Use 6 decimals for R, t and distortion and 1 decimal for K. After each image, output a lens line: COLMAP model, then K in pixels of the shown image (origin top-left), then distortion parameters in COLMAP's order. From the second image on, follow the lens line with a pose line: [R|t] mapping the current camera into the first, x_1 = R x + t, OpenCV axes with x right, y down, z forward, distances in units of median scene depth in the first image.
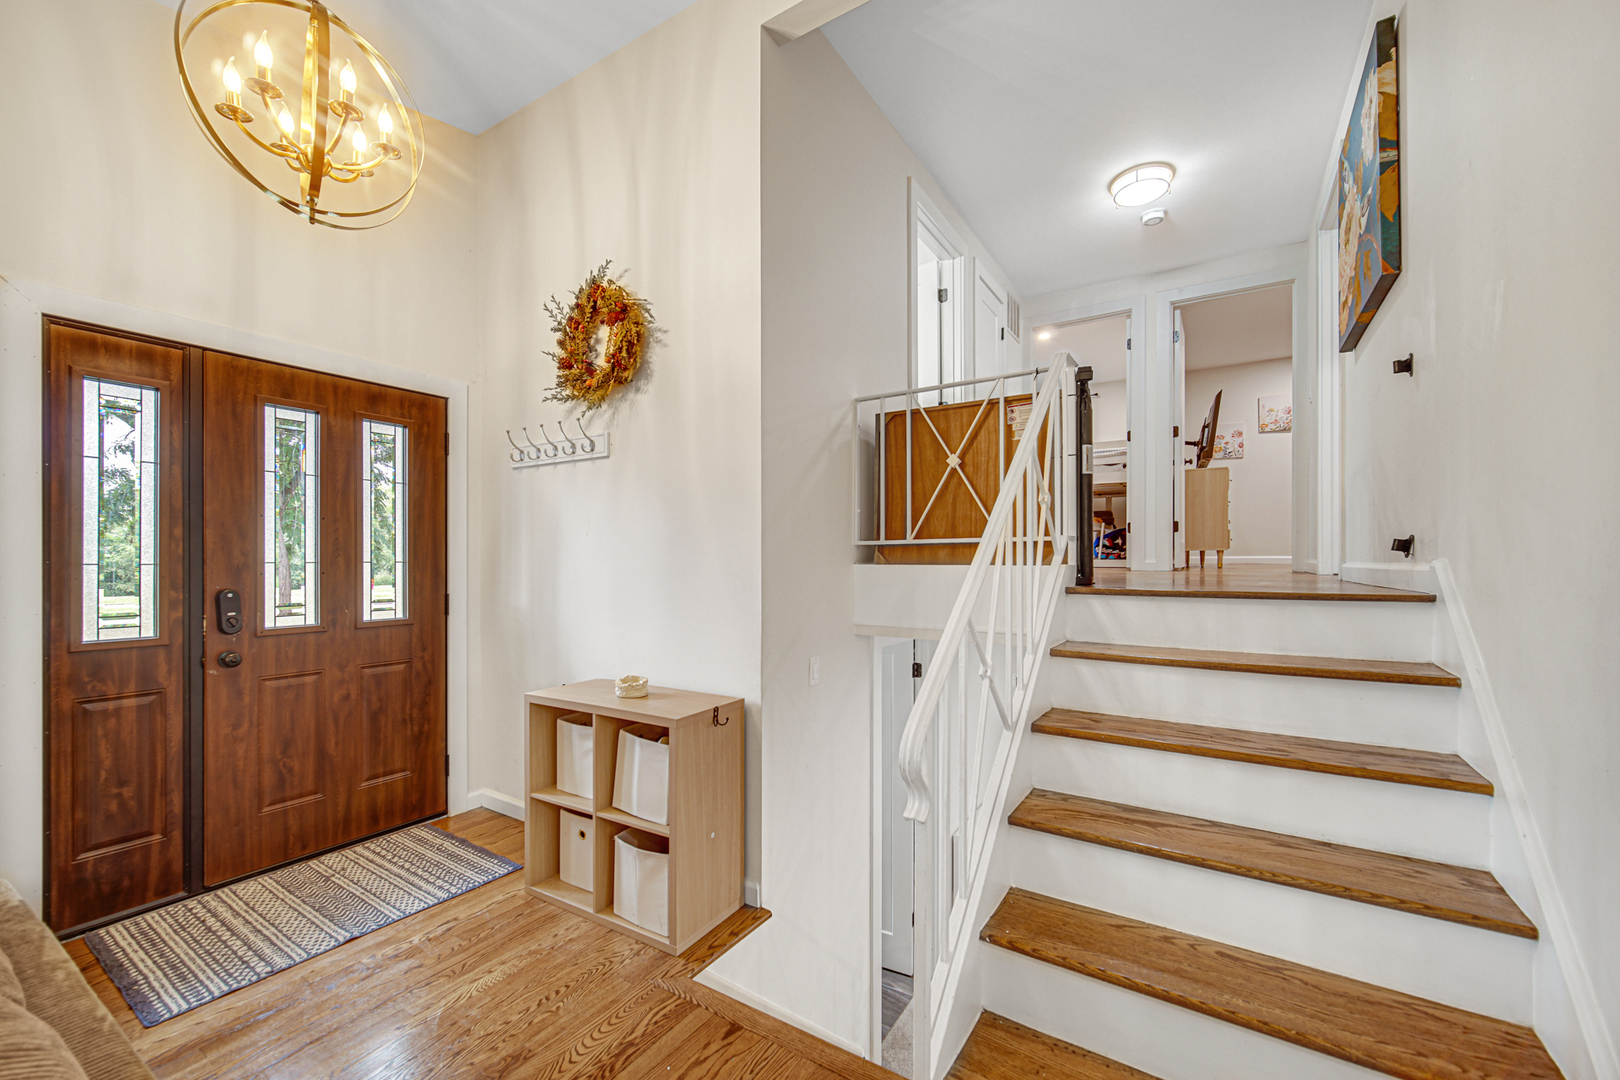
lens RADIAL K [[646.8, 0, 799.7], [0, 646.8, 559.4], [0, 0, 1]] dist [-0.001548, -0.000334]
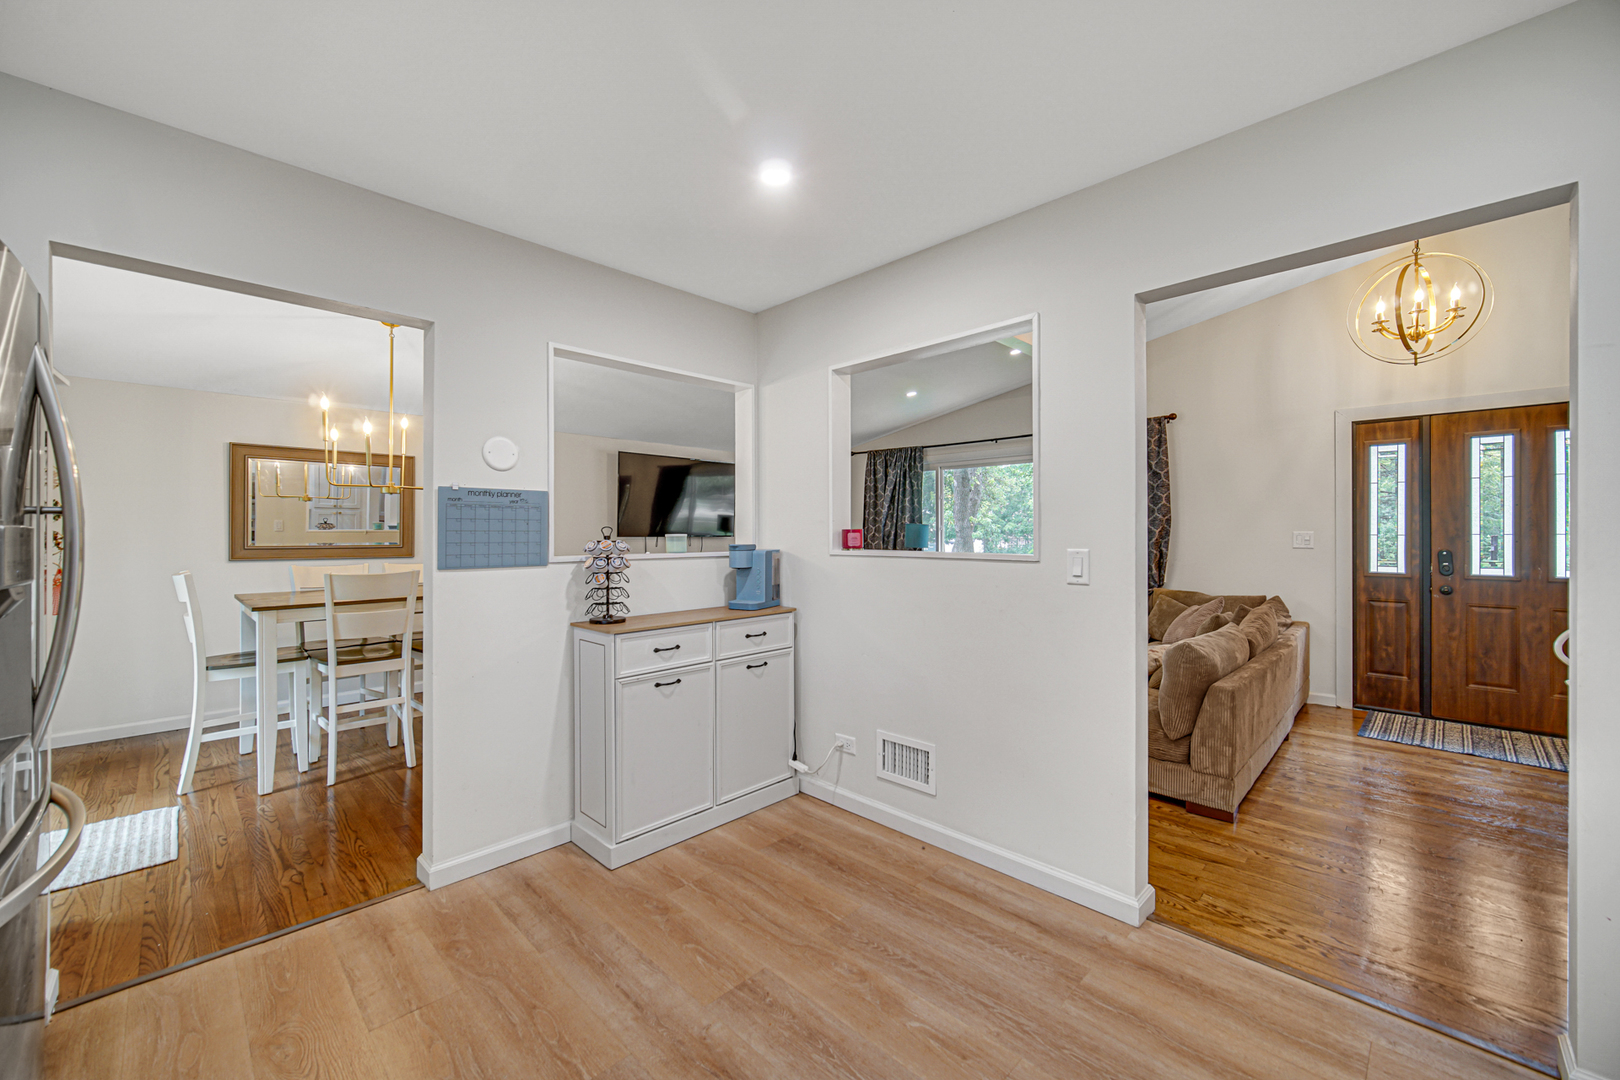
lens RADIAL K [[636.9, 0, 796.6], [0, 636.9, 537.3], [0, 0, 1]] dist [-0.000552, 0.000005]
pose [[-0.218776, 0.006451, -0.975754, 1.166630], [0.002655, 0.999978, 0.006016, -0.001547], [0.975771, -0.001274, -0.218789, -0.325568]]
